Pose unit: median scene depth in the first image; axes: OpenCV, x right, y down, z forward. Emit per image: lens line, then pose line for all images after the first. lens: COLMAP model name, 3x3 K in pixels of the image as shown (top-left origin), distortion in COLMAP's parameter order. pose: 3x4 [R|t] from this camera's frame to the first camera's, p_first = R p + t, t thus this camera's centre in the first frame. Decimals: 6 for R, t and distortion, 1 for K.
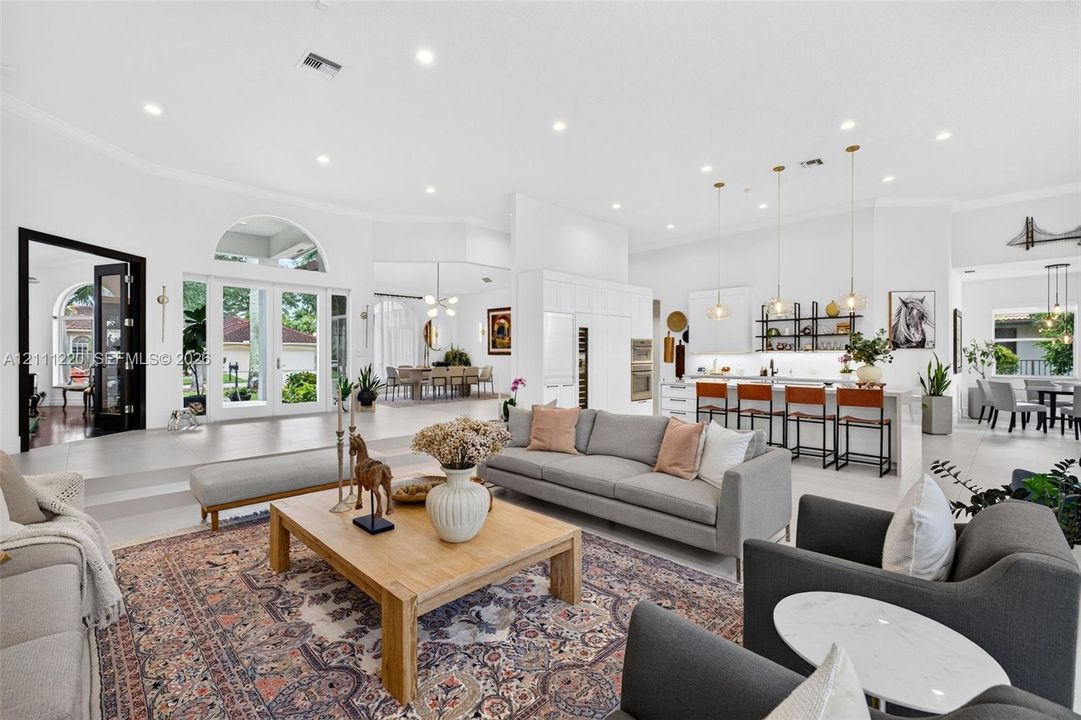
lens RADIAL K [[454.5, 0, 540.4], [0, 454.5, 352.4], [0, 0, 1]] dist [0.003904, -0.000797]
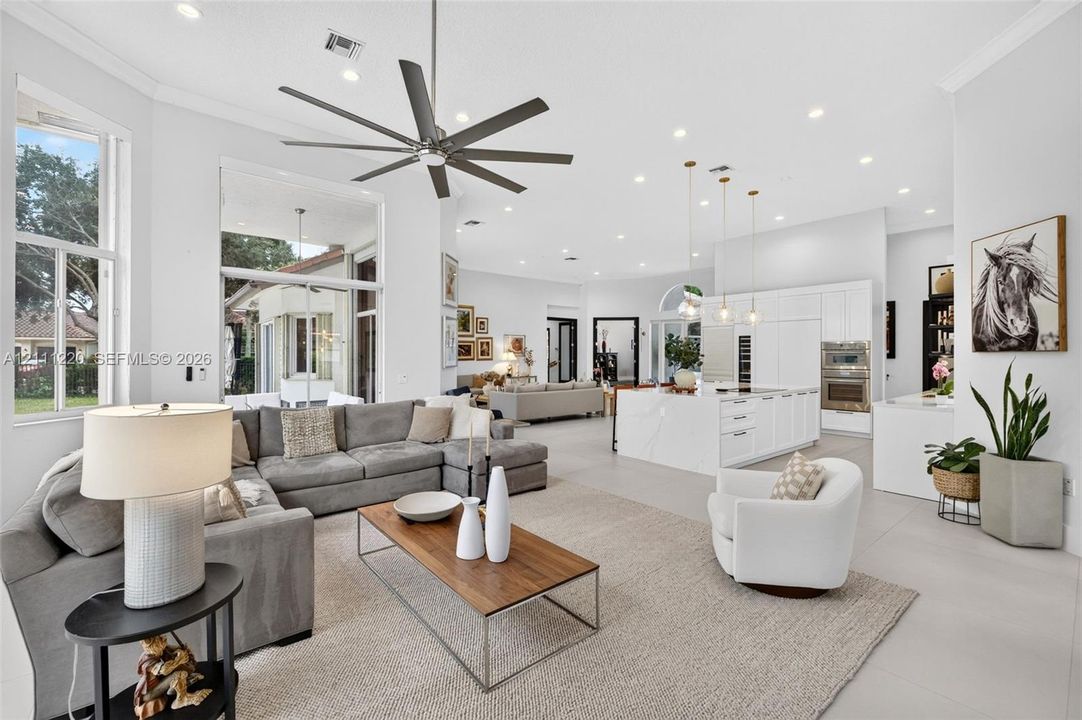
lens RADIAL K [[454.9, 0, 539.2], [0, 454.9, 356.8], [0, 0, 1]] dist [0.003904, -0.000797]
pose [[-0.081277, 0.005148, -0.996678, 1.258052], [0.001537, 0.999986, 0.005039, -0.006127], [0.996690, -0.001122, -0.081284, 0.525383]]
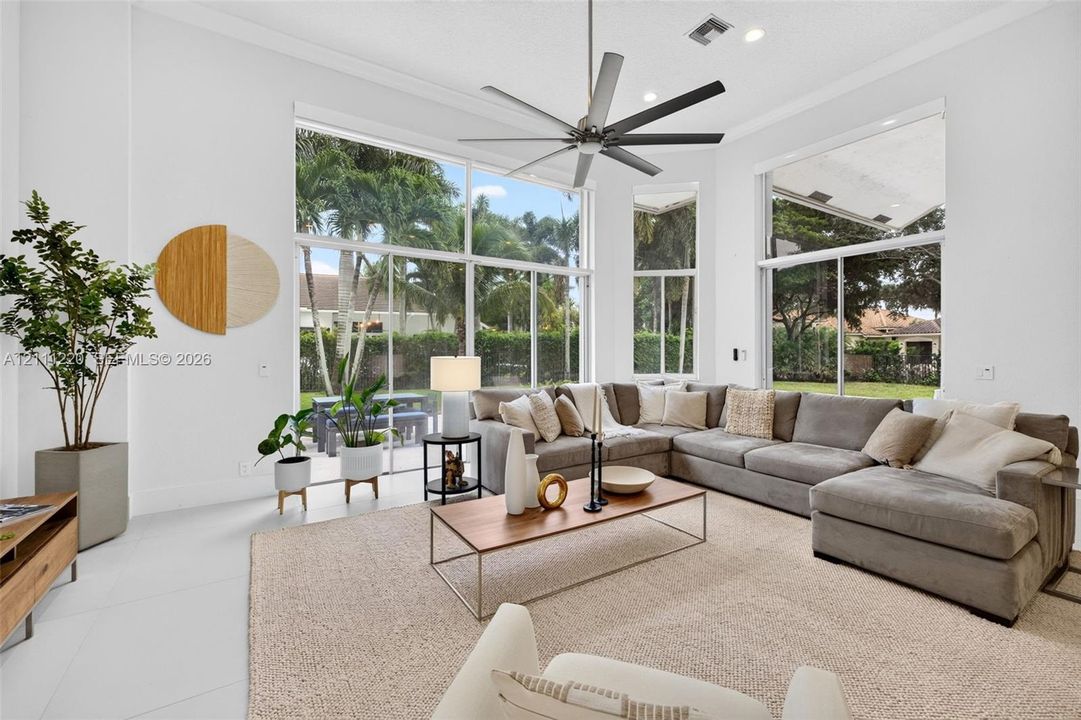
lens RADIAL K [[454.5, 0, 535.7], [0, 454.5, 348.3], [0, 0, 1]] dist [0.003904, -0.000797]
pose [[-0.980022, 0.005332, 0.198816, 0.895170], [0.003589, 0.999952, -0.009126, 0.011870], [-0.198855, -0.008230, -0.979994, 0.785327]]
